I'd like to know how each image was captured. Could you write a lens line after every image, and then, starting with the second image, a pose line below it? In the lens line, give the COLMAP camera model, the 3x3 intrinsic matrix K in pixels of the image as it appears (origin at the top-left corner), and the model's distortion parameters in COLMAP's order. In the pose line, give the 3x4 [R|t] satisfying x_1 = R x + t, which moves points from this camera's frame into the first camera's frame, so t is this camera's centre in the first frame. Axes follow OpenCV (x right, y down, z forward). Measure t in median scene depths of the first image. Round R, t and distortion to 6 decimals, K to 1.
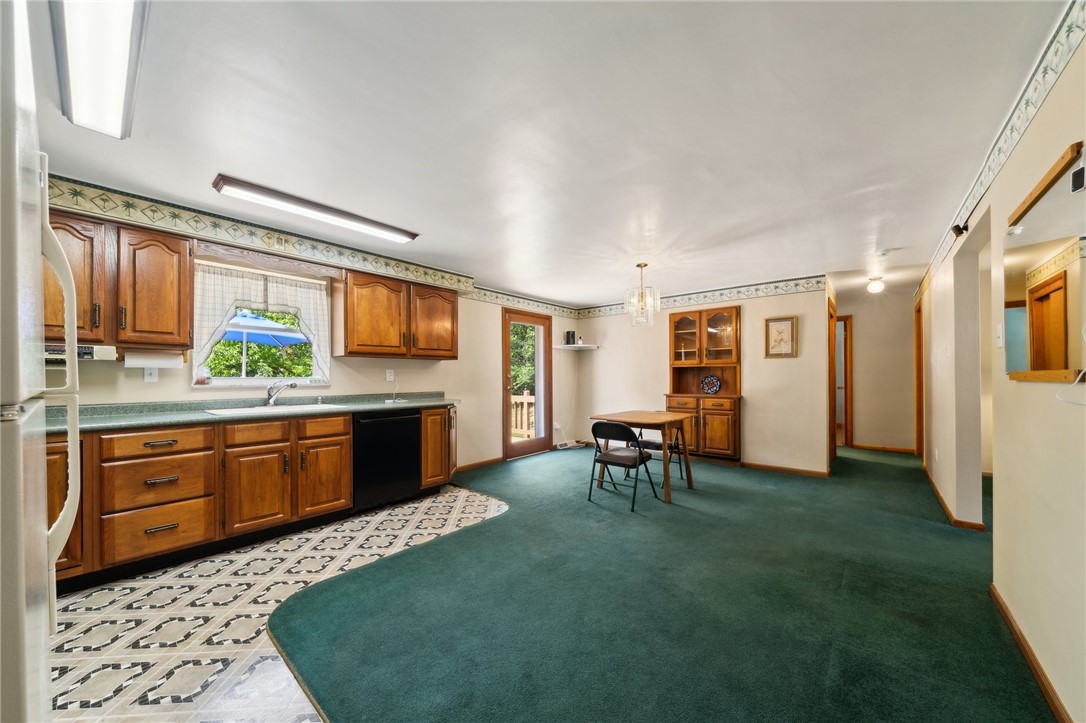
lens RADIAL K [[383.4, 0, 544.2], [0, 383.4, 378.1], [0, 0, 1]] dist [-0.001655, -0.001126]
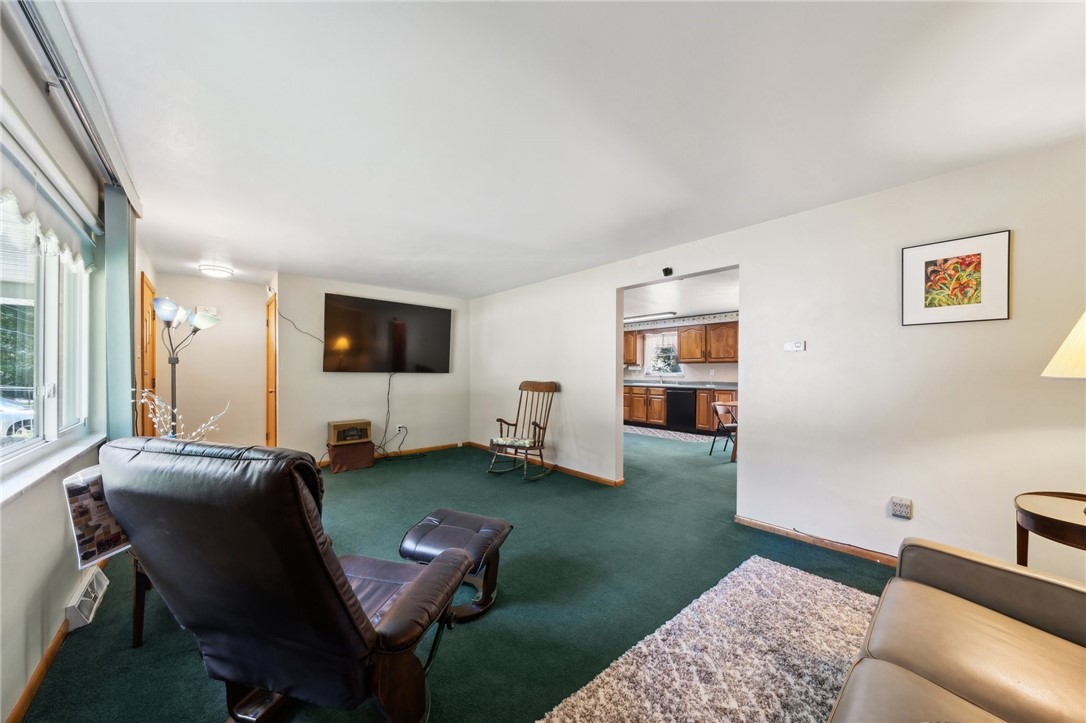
lens RADIAL K [[383.4, 0, 539.3], [0, 383.4, 370.9], [0, 0, 1]] dist [-0.001655, -0.001126]
pose [[-0.143859, 0.001809, -0.989597, 1.832120], [-0.007852, 0.999965, 0.002969, -0.014820], [0.989567, 0.008197, -0.143839, 0.478876]]
